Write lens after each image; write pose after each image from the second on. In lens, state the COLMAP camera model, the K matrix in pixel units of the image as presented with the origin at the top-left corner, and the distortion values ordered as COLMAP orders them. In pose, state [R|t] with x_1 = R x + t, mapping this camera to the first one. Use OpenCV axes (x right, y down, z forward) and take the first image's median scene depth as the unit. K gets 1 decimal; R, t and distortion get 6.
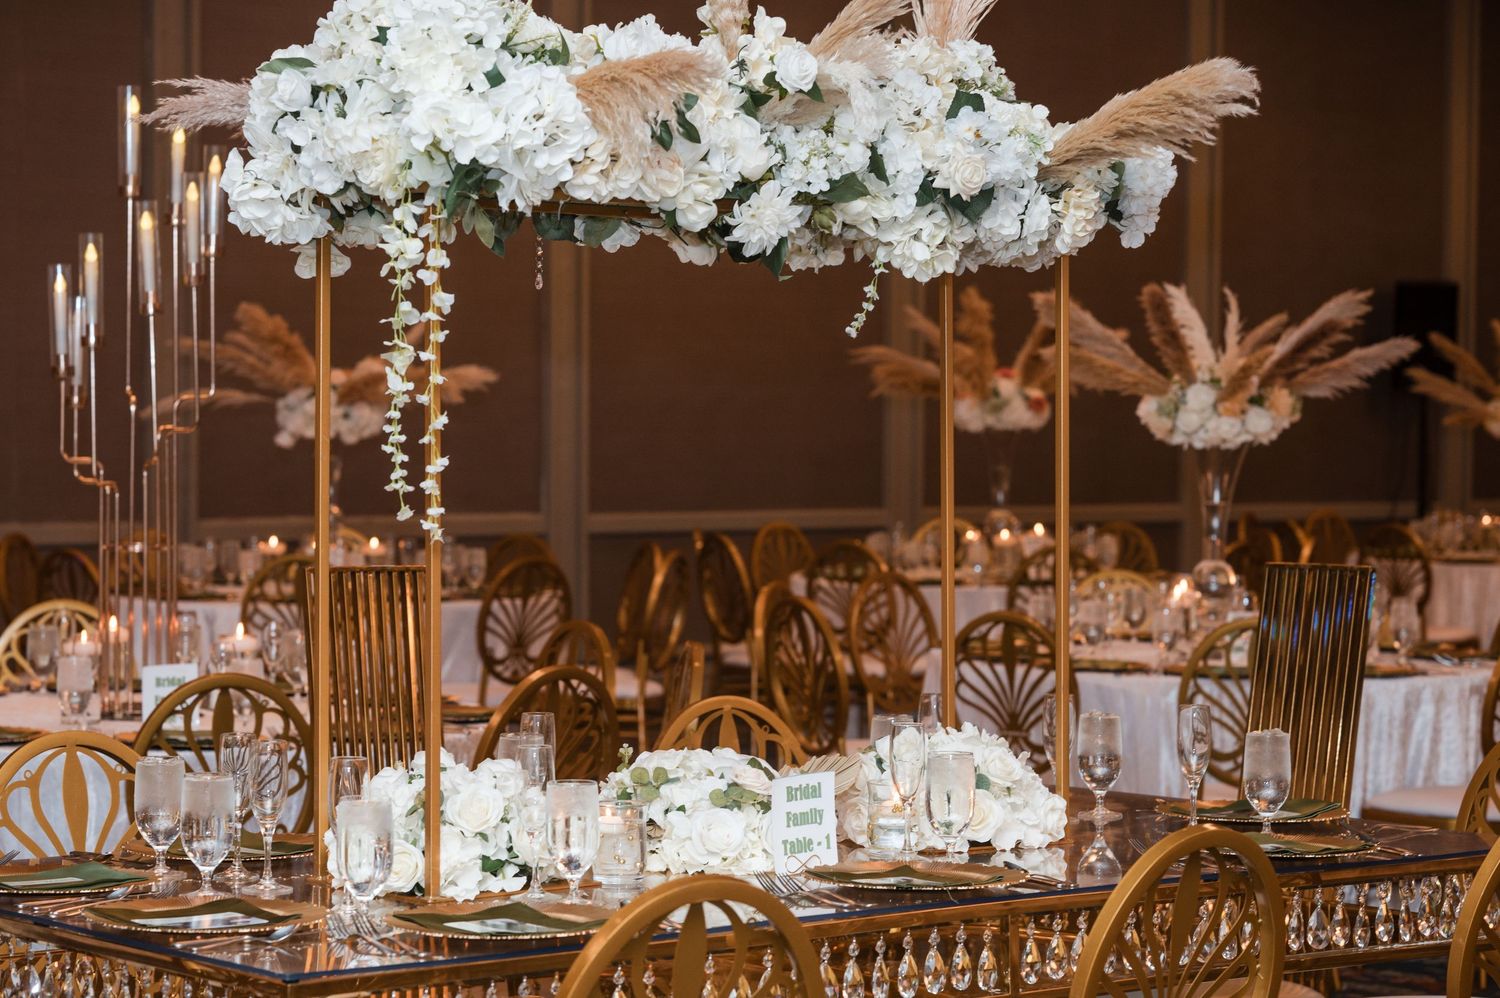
lens RADIAL K [[3869.0, 0, 750.0], [0, 3869.0, 499.0], [0, 0, 1]] dist [0.013776, -0.814711]
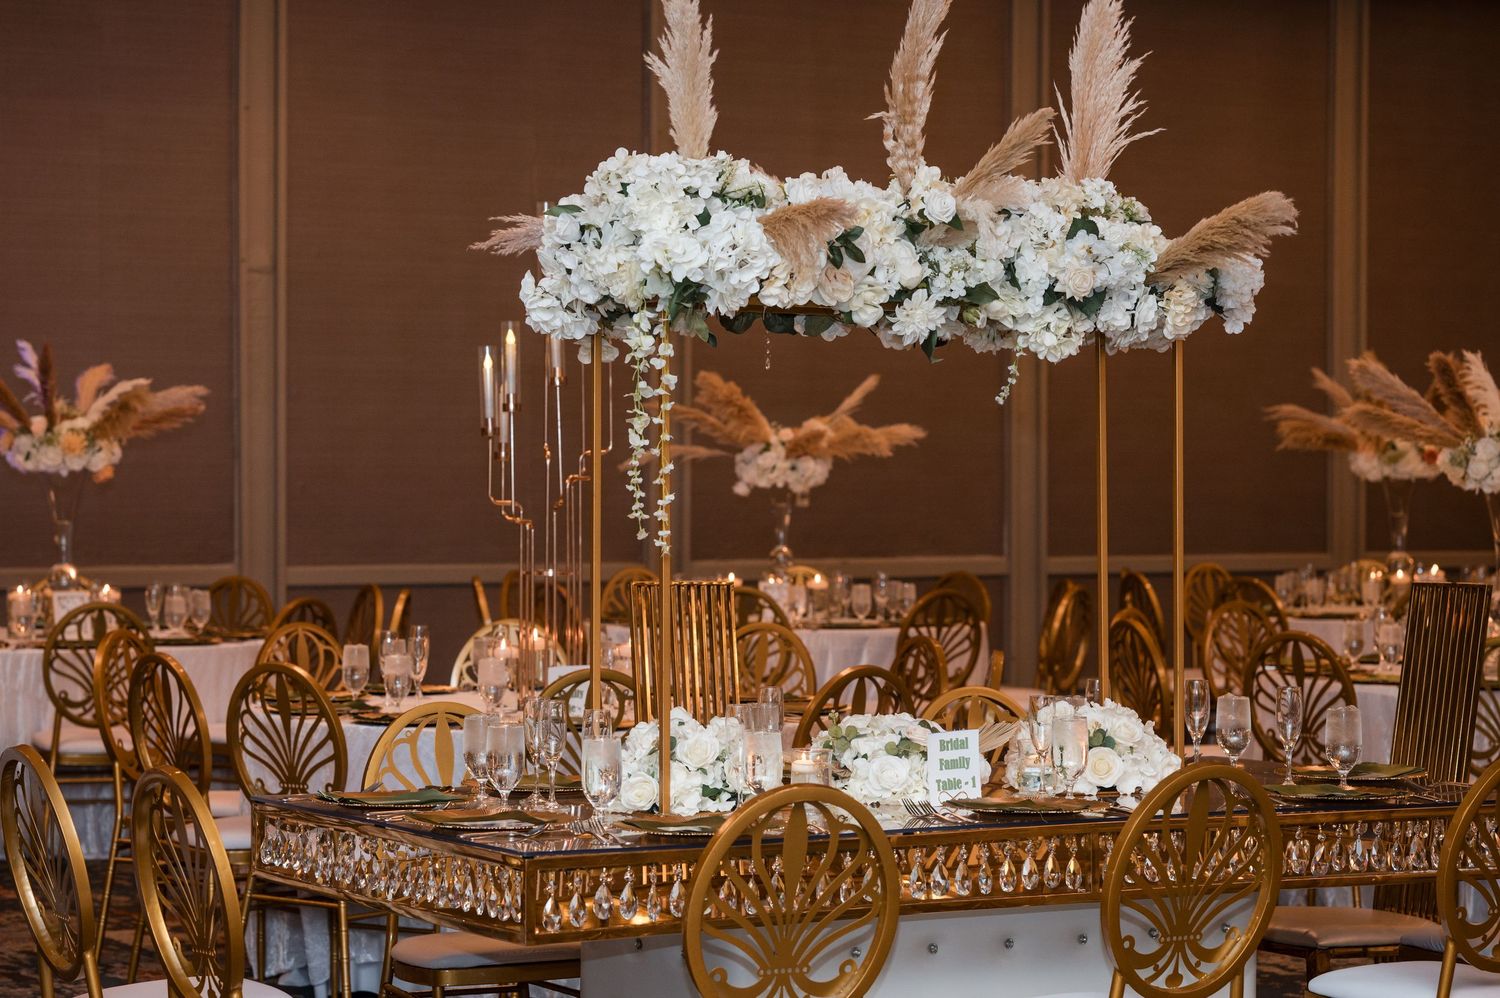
lens RADIAL K [[3869.0, 0, 750.0], [0, 3869.0, 499.0], [0, 0, 1]] dist [0.013776, -0.814711]
pose [[0.987188, -0.001906, -0.159552, 0.158923], [-0.000394, 0.999896, -0.014384, 0.010260], [0.159563, 0.014262, 0.987085, -0.335584]]
